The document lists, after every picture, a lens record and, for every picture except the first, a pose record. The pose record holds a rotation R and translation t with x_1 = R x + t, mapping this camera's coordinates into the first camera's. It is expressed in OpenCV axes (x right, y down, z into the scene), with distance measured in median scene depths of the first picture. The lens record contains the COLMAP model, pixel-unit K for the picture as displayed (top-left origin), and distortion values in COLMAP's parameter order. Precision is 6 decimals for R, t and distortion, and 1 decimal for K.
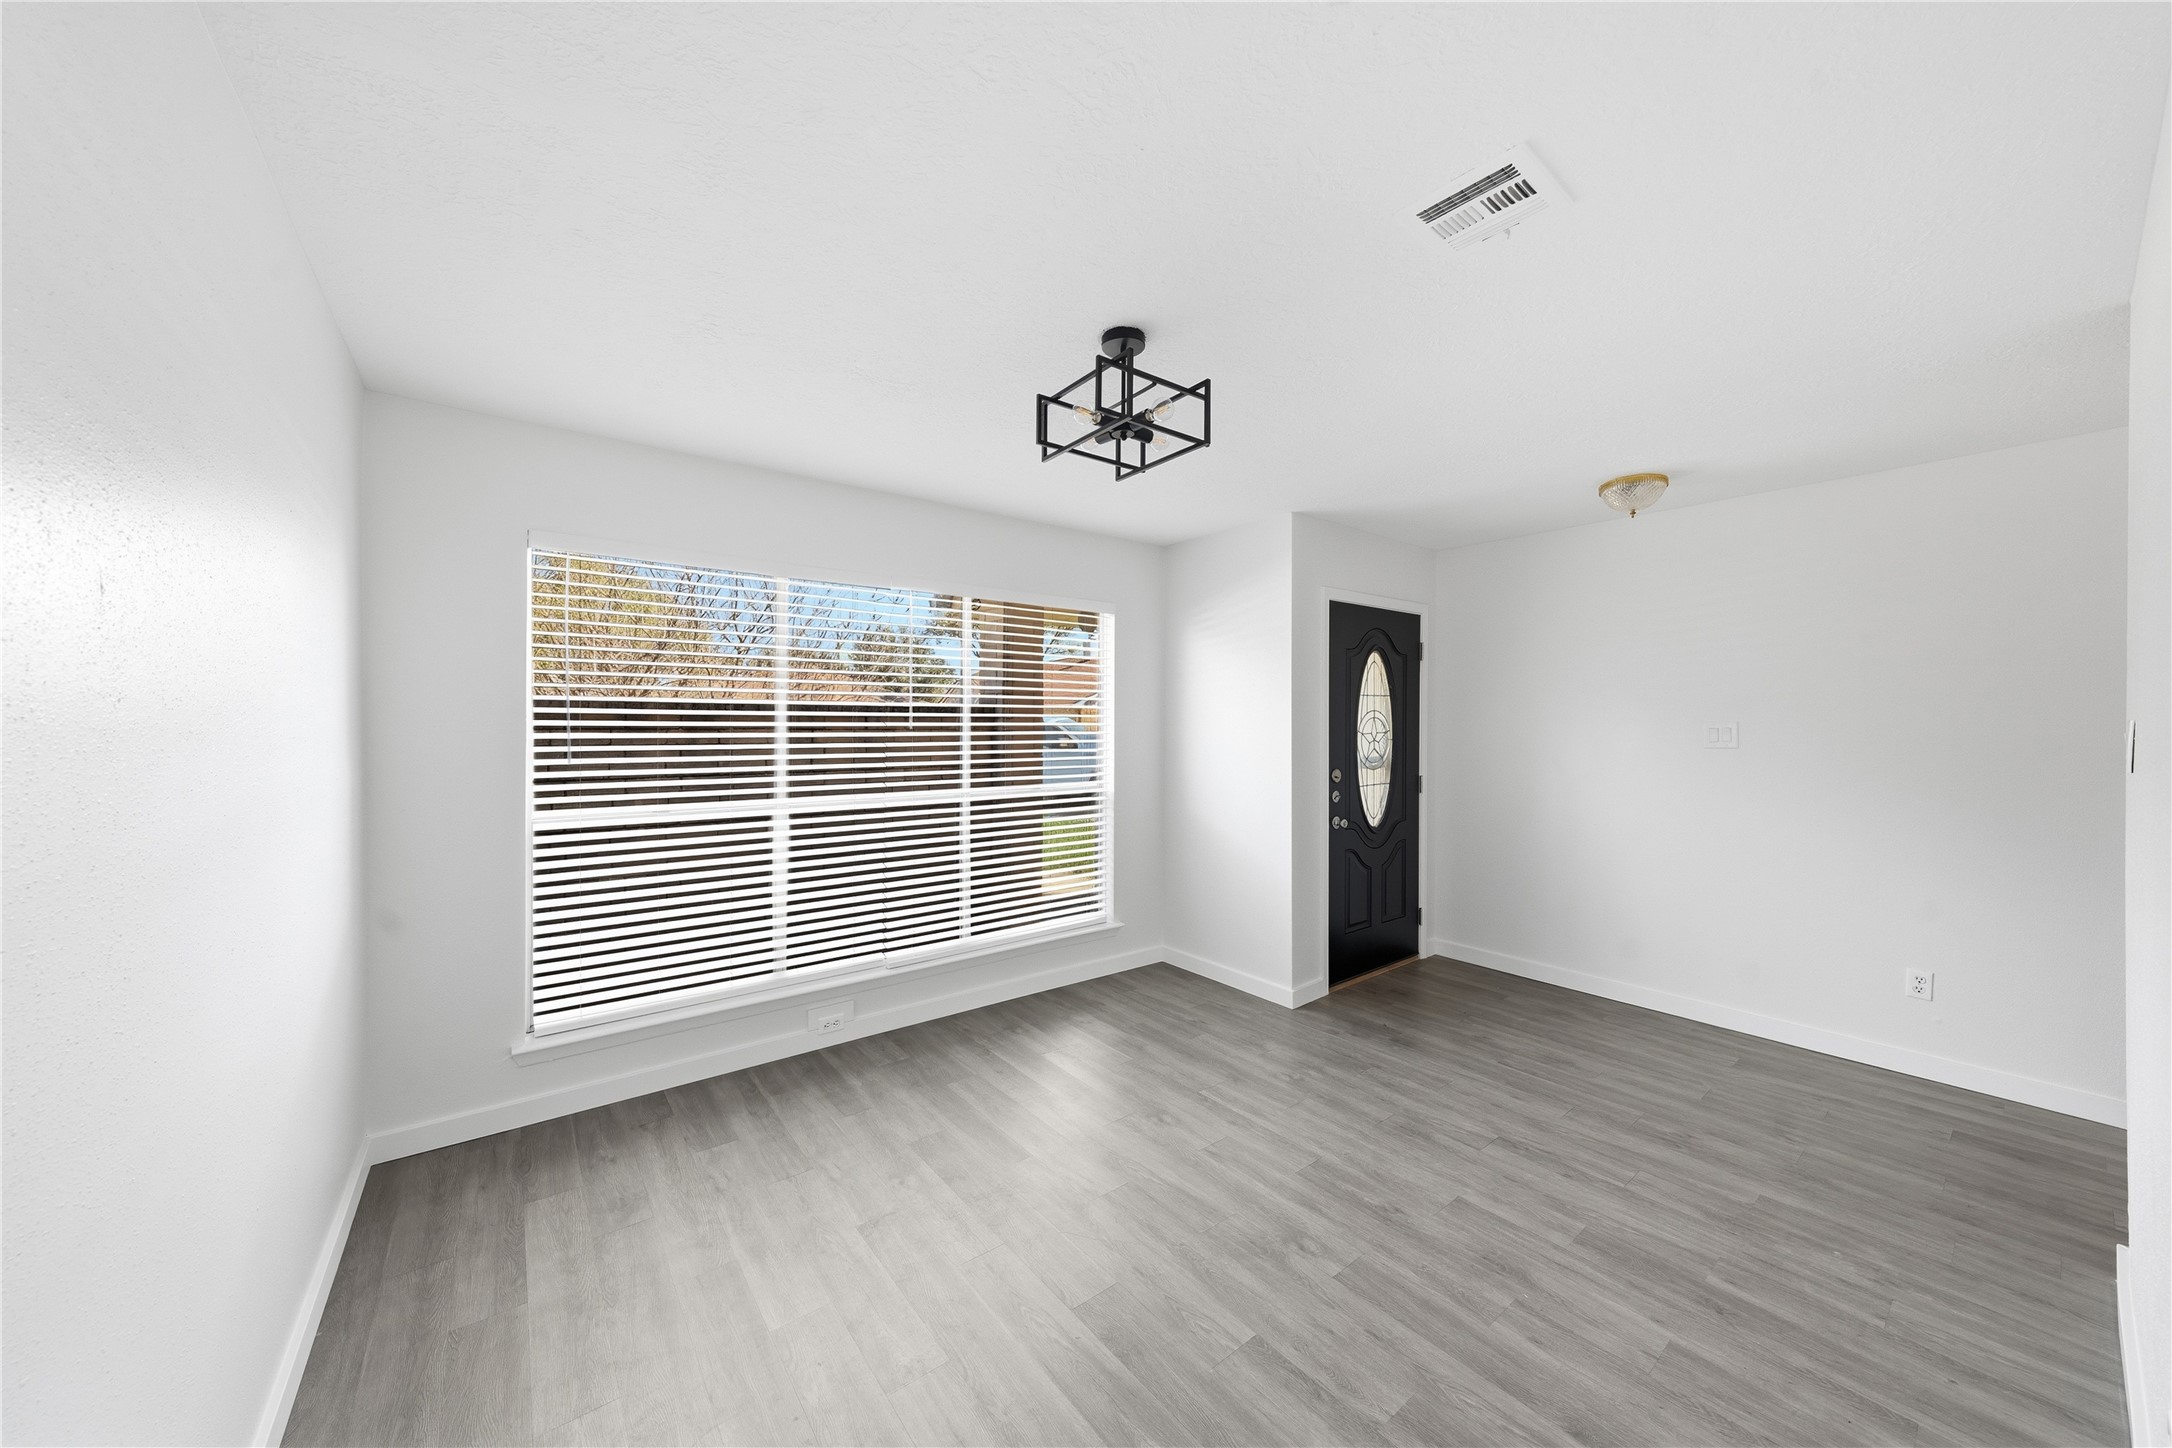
lens RADIAL K [[767.2, 0, 1087.3], [0, 767.2, 725.0], [0, 0, 1]] dist [-0.006156, 0.001781]
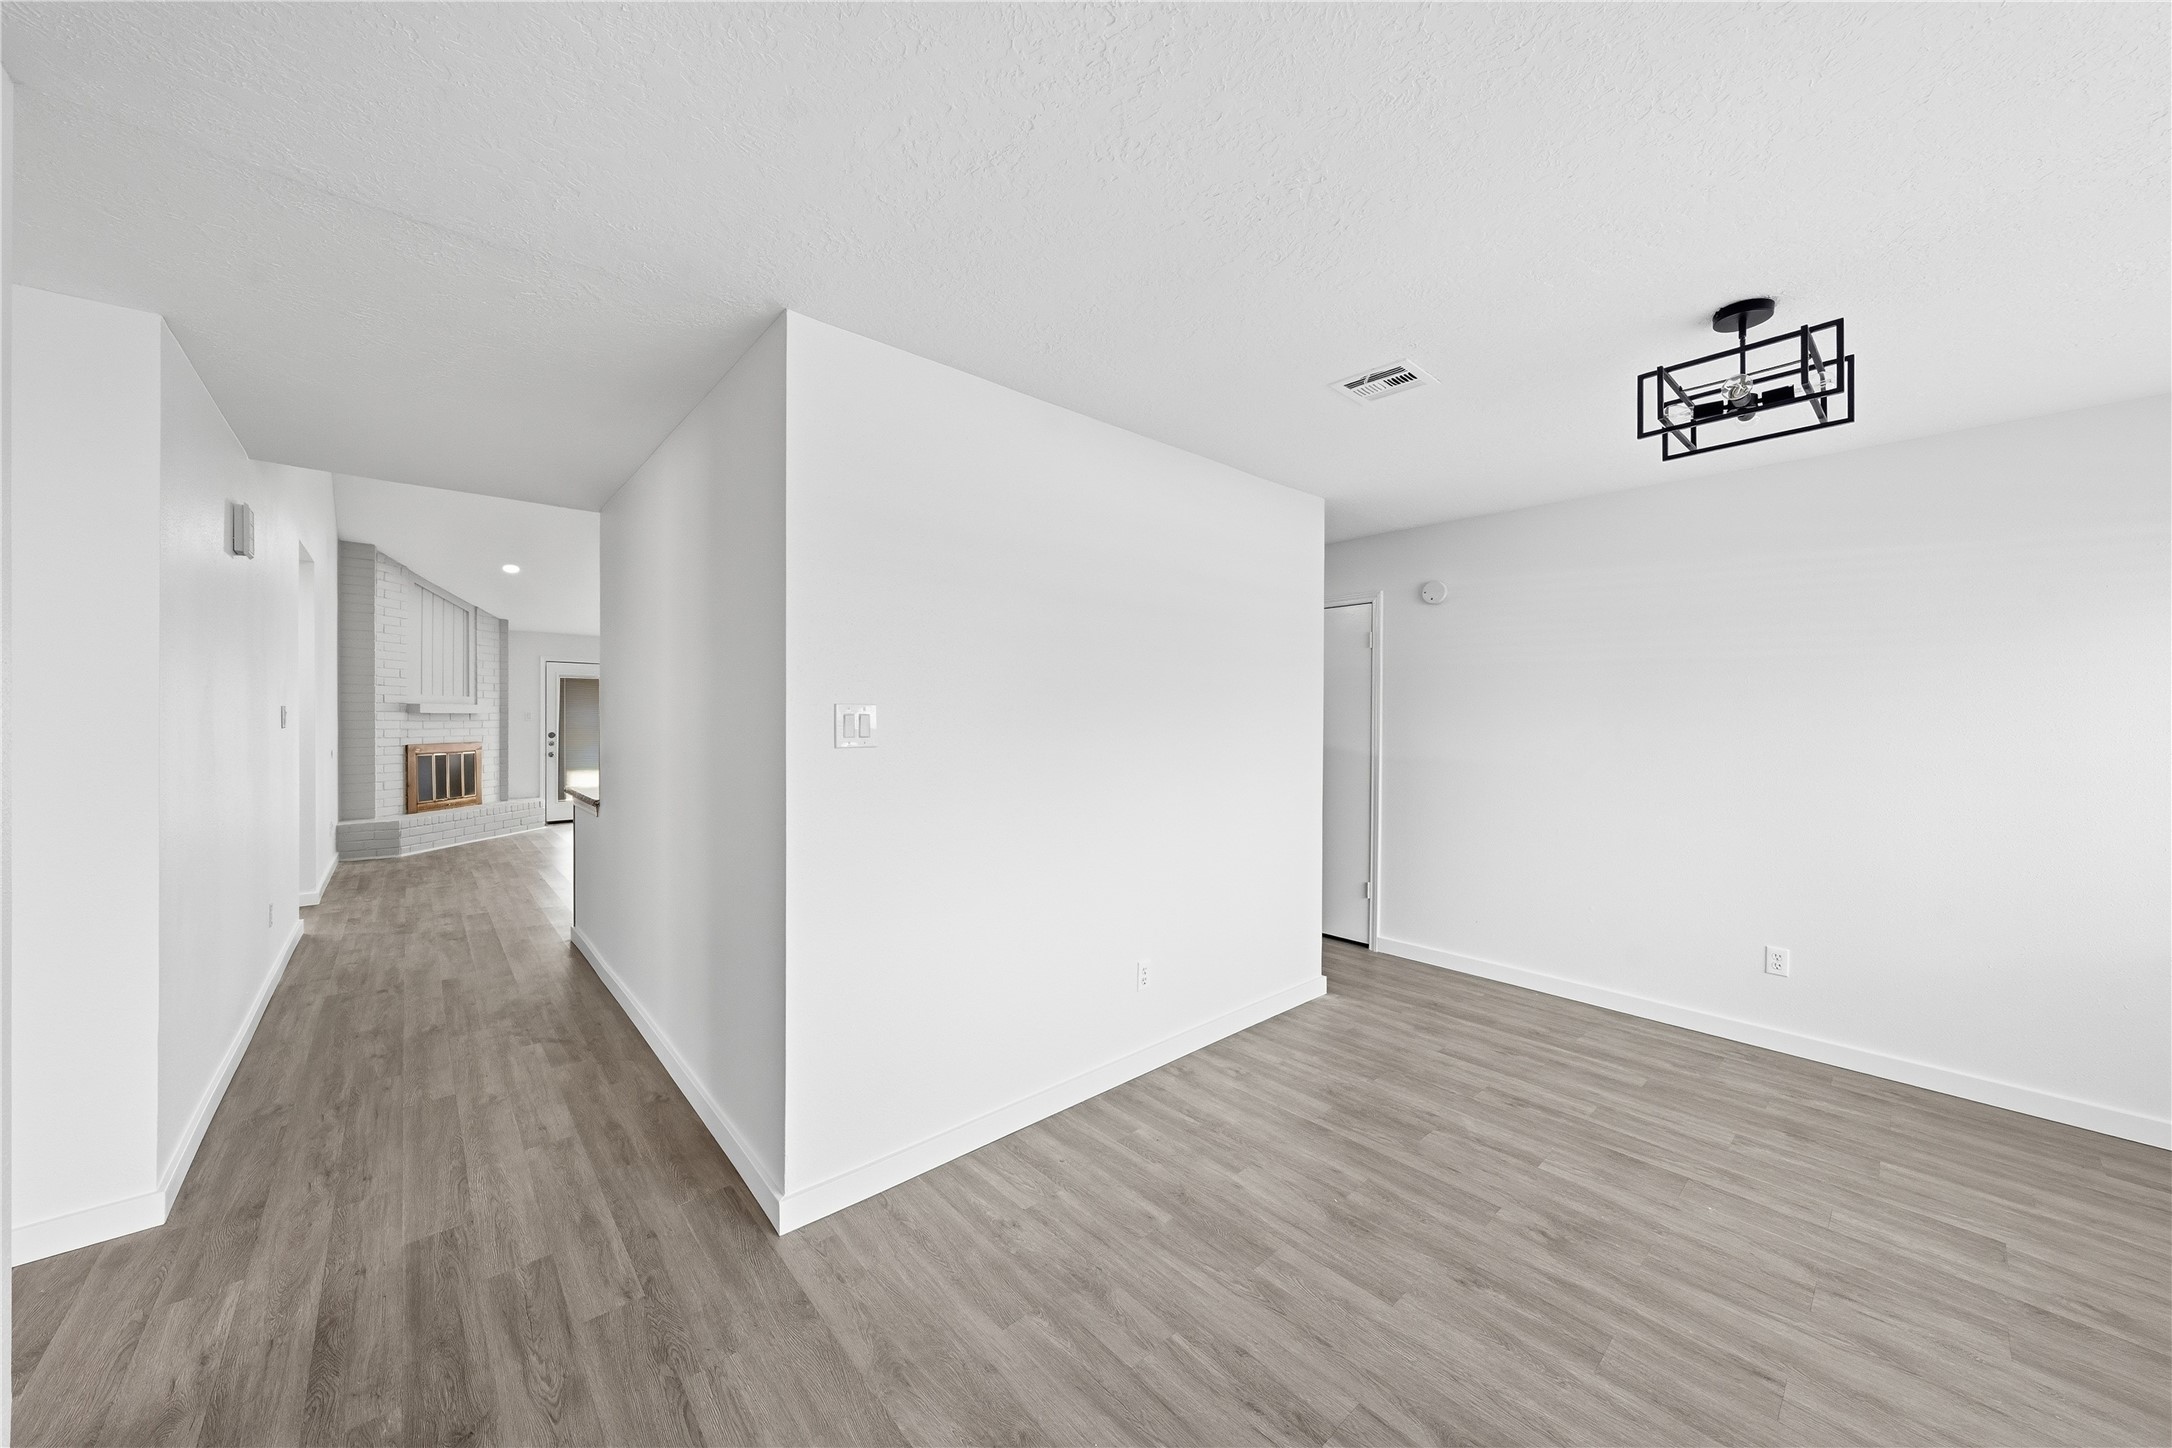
lens RADIAL K [[767.2, 0, 1086.9], [0, 767.2, 714.9], [0, 0, 1]] dist [-0.006156, 0.001781]
pose [[-0.997111, -0.008056, -0.075528, 0.970068], [-0.008296, 0.999961, 0.002865, 0.007134], [0.075502, 0.003484, -0.997140, 1.976831]]
